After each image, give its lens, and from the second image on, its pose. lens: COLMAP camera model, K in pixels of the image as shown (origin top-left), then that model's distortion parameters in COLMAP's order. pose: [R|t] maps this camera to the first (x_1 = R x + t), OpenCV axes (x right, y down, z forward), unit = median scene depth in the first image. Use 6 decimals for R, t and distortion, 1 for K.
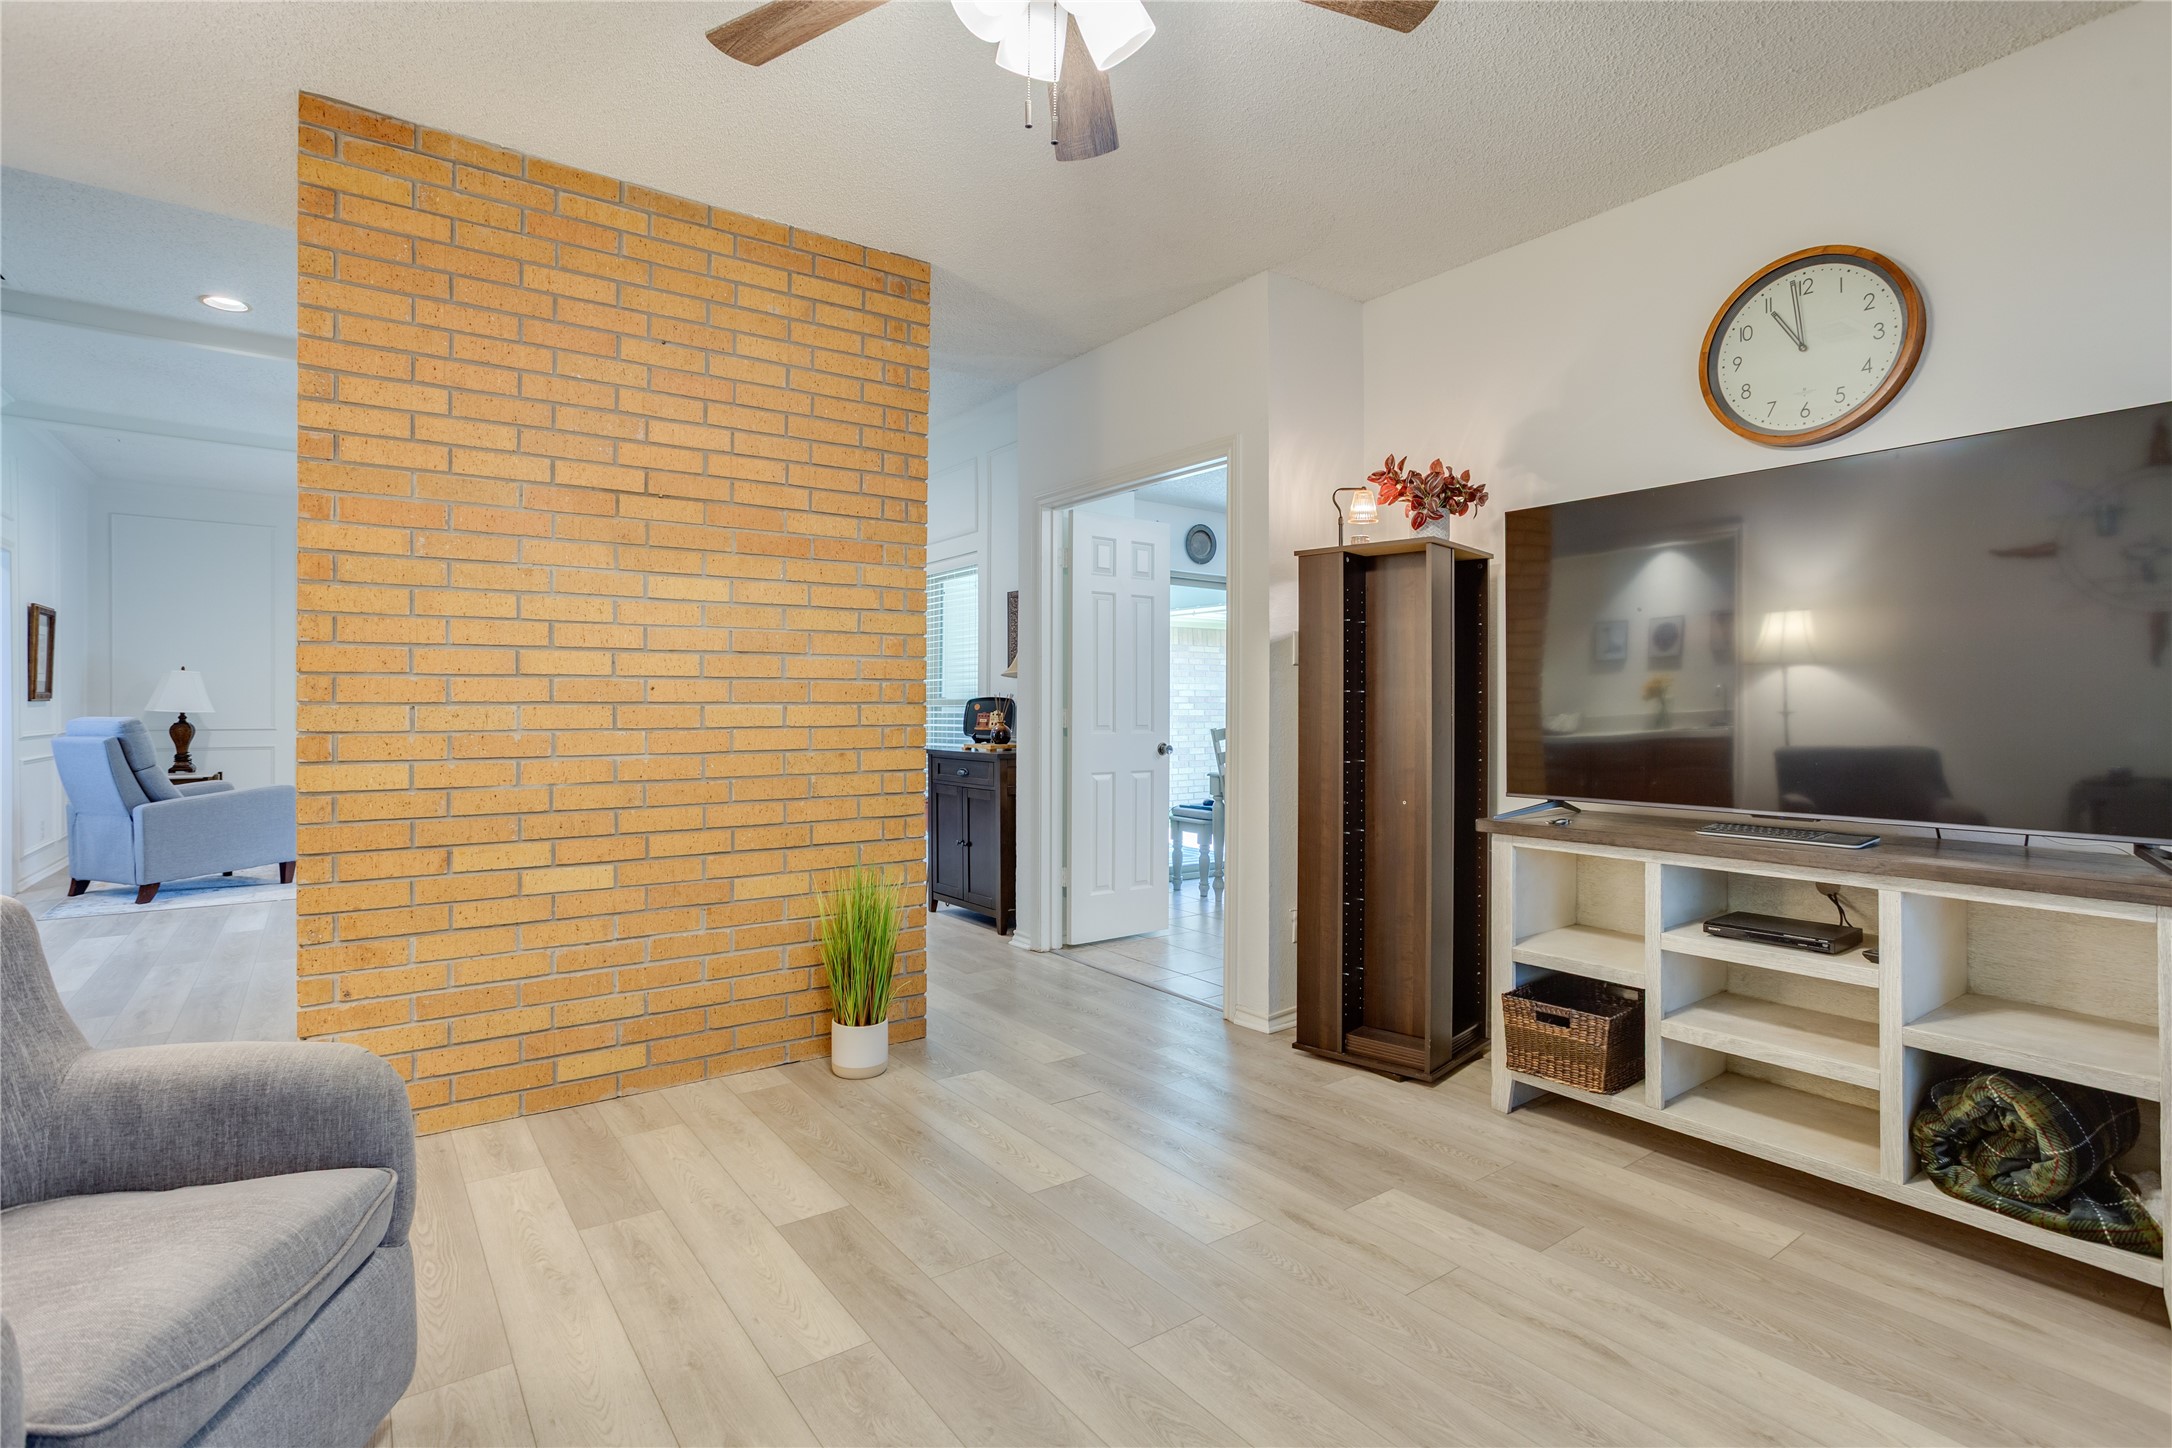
lens RADIAL K [[1040.1, 0, 1104.6], [0, 1040.1, 717.3], [0, 0, 1]] dist [-0.021022, 0.013060]
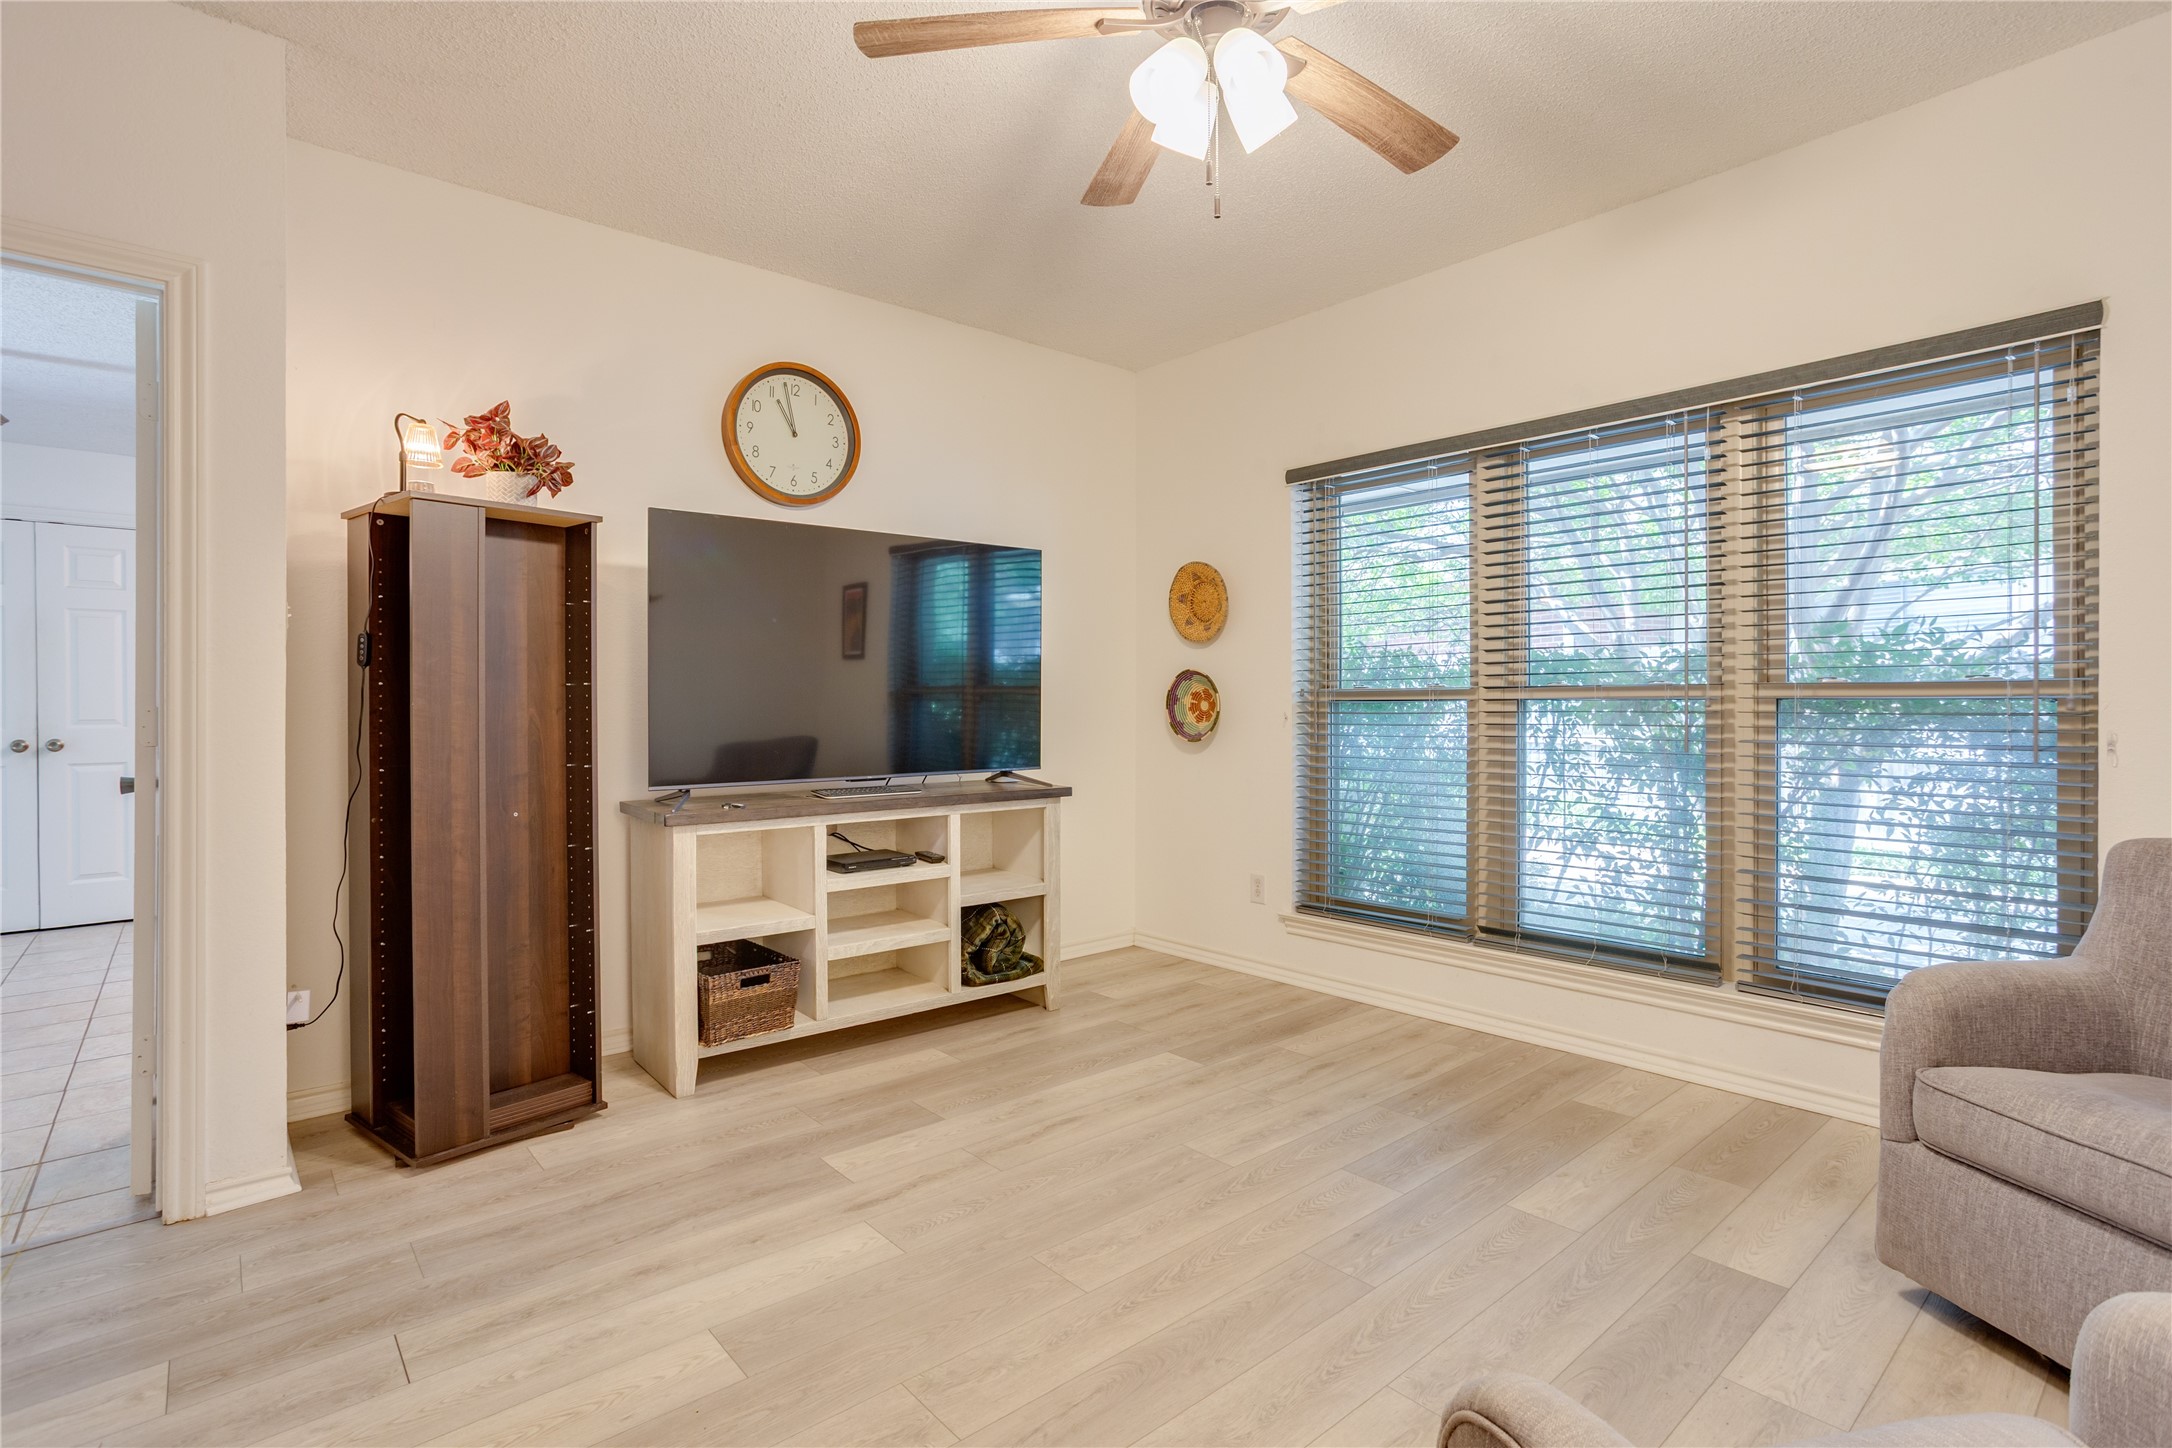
lens RADIAL K [[1040.1, 0, 1087.9], [0, 1040.1, 710.7], [0, 0, 1]] dist [-0.021022, 0.013060]
pose [[-0.058273, -0.009712, 0.998253, -0.790574], [0.009440, 0.999903, 0.010279, -0.008856], [-0.998256, 0.010023, -0.058175, 0.790912]]
